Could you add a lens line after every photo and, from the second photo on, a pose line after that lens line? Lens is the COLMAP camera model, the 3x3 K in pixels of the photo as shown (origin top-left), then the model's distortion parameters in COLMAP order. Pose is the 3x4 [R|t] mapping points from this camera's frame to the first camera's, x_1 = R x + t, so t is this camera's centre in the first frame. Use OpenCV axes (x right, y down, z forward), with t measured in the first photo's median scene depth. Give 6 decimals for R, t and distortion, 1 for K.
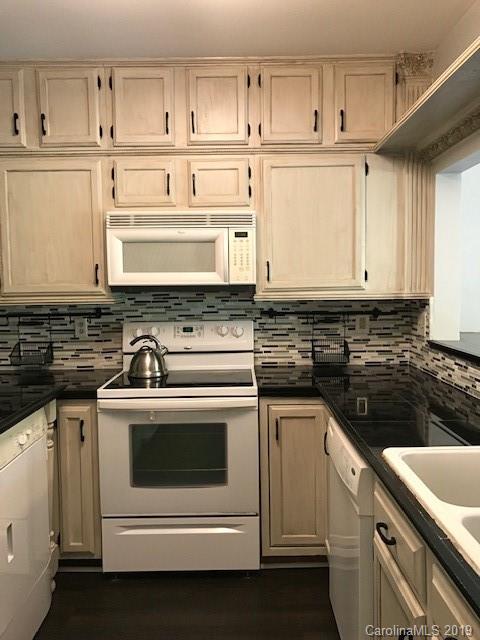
lens RADIAL K [[510.0, 0, 241.5], [0, 510.0, 306.8], [0, 0, 1]] dist [0.047591, -0.155895]
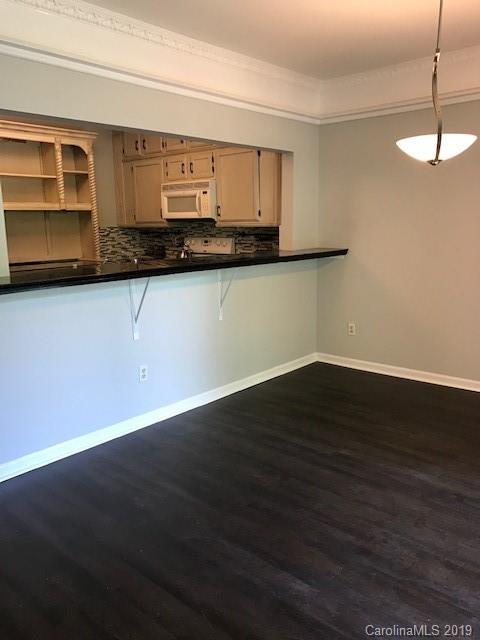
lens RADIAL K [[510.0, 0, 241.5], [0, 510.0, 306.8], [0, 0, 1]] dist [0.047591, -0.155895]
pose [[0.740436, 0.115440, -0.662139, 1.443356], [-0.029884, 0.989820, 0.139151, 0.017088], [0.671462, -0.083245, 0.736348, -0.398446]]
